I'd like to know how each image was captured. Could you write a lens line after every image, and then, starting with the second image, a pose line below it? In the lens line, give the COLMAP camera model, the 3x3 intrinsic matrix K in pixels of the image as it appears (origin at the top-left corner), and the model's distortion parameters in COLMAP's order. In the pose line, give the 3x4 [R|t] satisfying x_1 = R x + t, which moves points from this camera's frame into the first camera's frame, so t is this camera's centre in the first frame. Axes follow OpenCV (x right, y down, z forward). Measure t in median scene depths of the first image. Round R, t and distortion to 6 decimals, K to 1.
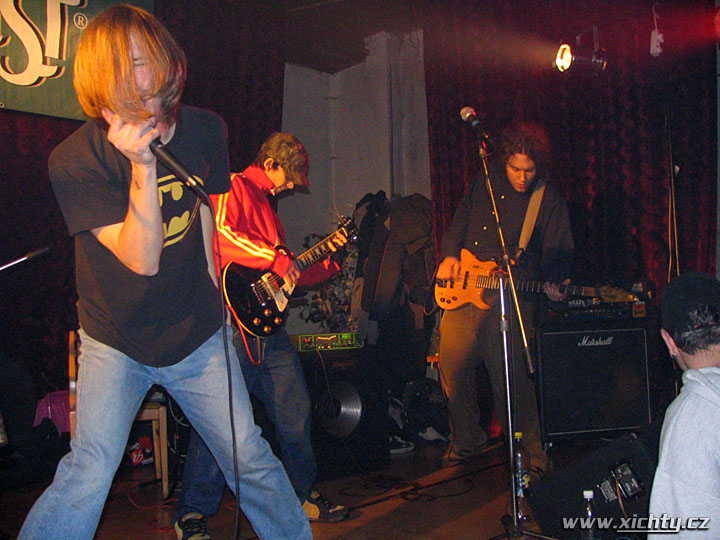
lens RADIAL K [[773.4, 0, 360.0], [0, 773.4, 270.0], [0, 0, 1]] dist [-0.147430, 0.000803]
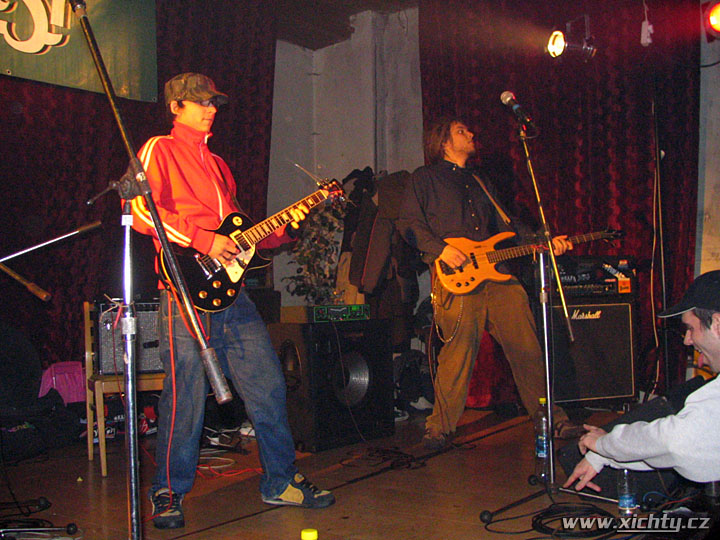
lens RADIAL K [[773.4, 0, 360.0], [0, 773.4, 270.0], [0, 0, 1]] dist [-0.147430, 0.000803]
pose [[0.996088, 0.011170, 0.087658, -0.089491], [-0.013926, 0.999426, 0.030886, 0.002554], [-0.087263, -0.031986, 0.995672, -0.023825]]
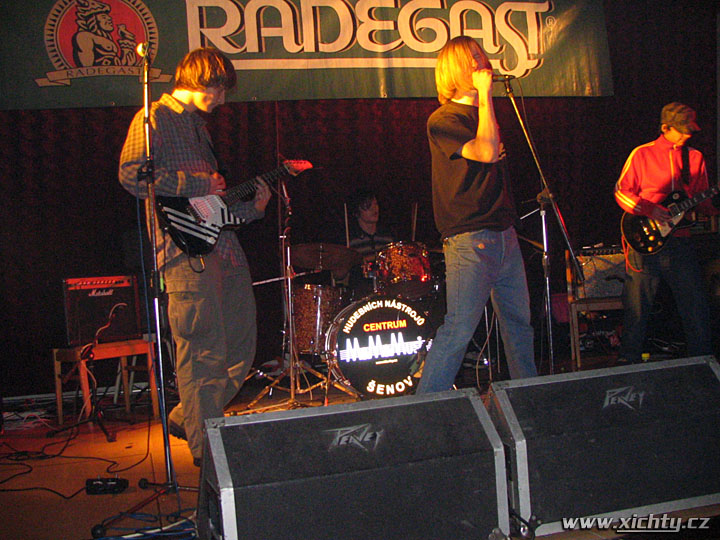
lens RADIAL K [[773.4, 0, 360.0], [0, 773.4, 270.0], [0, 0, 1]] dist [-0.147430, 0.000803]
pose [[0.870156, -0.018334, -0.492436, -0.012171], [0.067622, 0.994297, 0.082471, -0.025109], [0.488115, -0.105062, 0.866433, -0.374317]]
